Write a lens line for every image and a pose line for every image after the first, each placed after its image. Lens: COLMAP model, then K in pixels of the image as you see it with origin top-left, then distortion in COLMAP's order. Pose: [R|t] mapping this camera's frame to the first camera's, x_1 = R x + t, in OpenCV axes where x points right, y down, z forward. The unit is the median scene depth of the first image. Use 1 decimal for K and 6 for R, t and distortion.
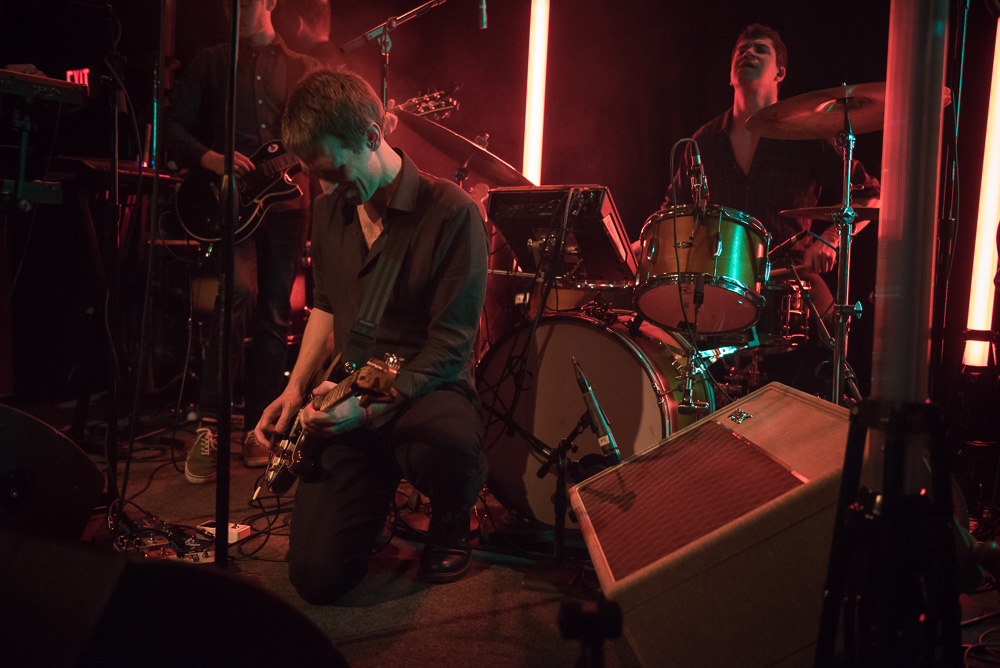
lens RADIAL K [[987.9, 0, 500.0], [0, 987.9, 334.0], [0, 0, 1]] dist [0.041641, 0.003585]
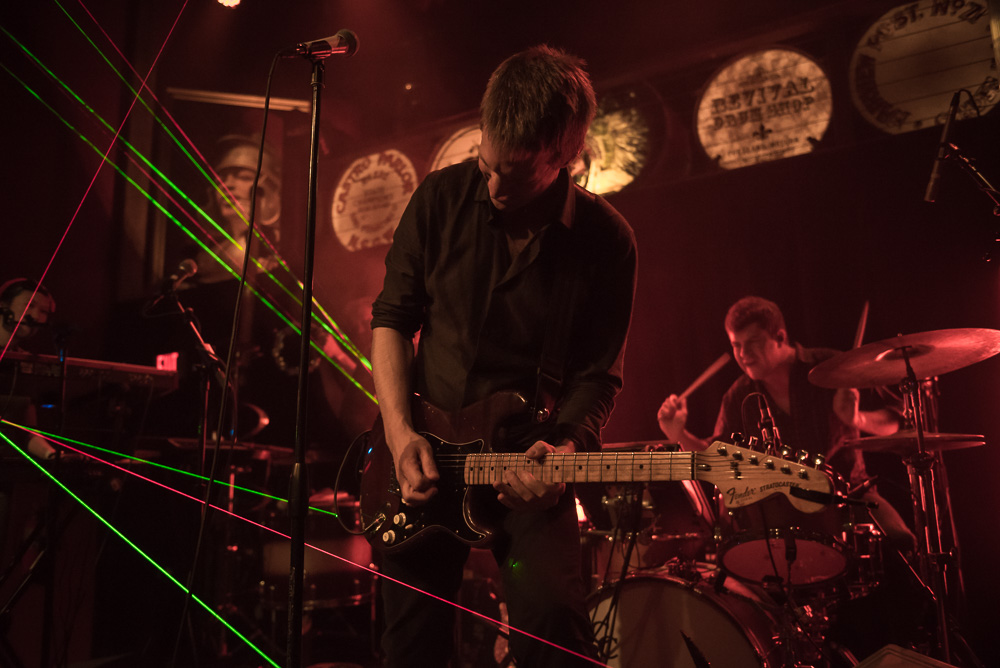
lens RADIAL K [[859.2, 0, 503.3], [0, 859.2, 337.1], [0, 0, 1]] dist [-0.004000, -0.005888]
pose [[0.998573, -0.052004, -0.012174, -0.055563], [0.047240, 0.966317, -0.252983, -0.038095], [0.024920, 0.252047, 0.967394, 0.112557]]
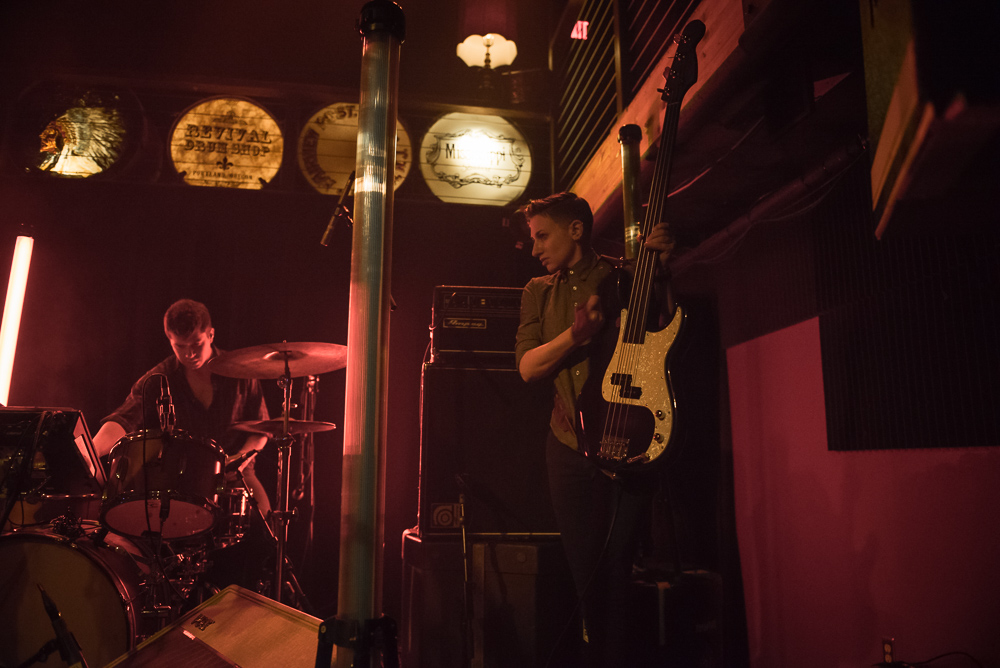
lens RADIAL K [[675.4, 0, 502.5], [0, 675.4, 338.0], [0, 0, 1]] dist [-0.053077, -0.004161]
pose [[0.771788, 0.095069, 0.628733, 0.001555], [0.056799, 0.974501, -0.217075, -0.040268], [-0.633338, 0.203247, 0.746709, 0.131426]]
